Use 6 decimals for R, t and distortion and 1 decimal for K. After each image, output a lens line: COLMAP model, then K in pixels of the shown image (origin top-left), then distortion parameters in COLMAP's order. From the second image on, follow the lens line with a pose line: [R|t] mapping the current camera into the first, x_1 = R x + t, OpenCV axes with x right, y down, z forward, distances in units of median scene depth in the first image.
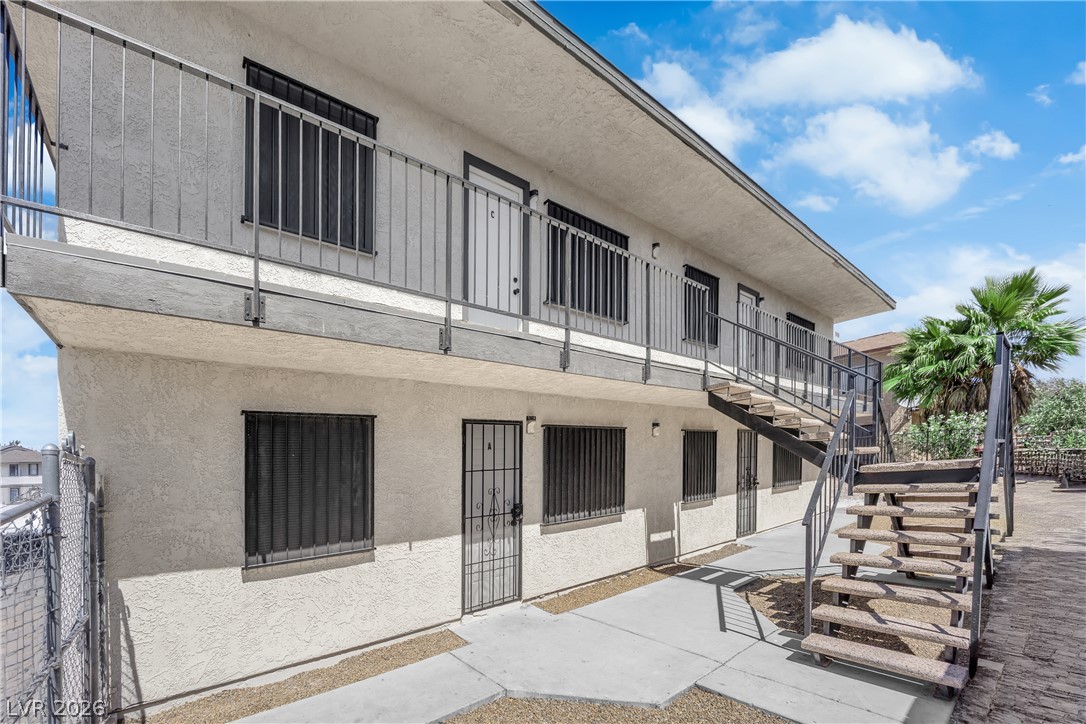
lens RADIAL K [[422.4, 0, 542.3], [0, 422.4, 411.8], [0, 0, 1]] dist [-0.018704, 0.000237]
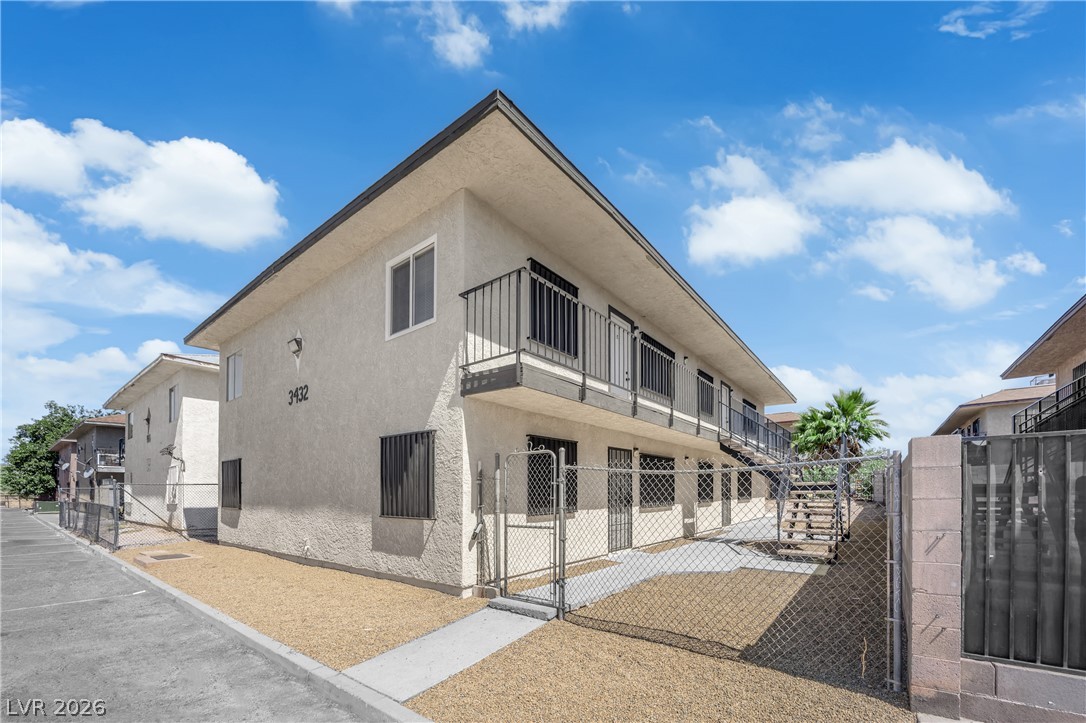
lens RADIAL K [[436.8, 0, 543.0], [0, 436.8, 361.5], [0, 0, 1]] dist [-0.012821, -0.001013]
pose [[0.971413, 0.127564, 0.200210, -0.740396], [-0.092729, 0.980254, -0.174653, 0.009875], [-0.218536, 0.151095, 0.964060, -0.720286]]
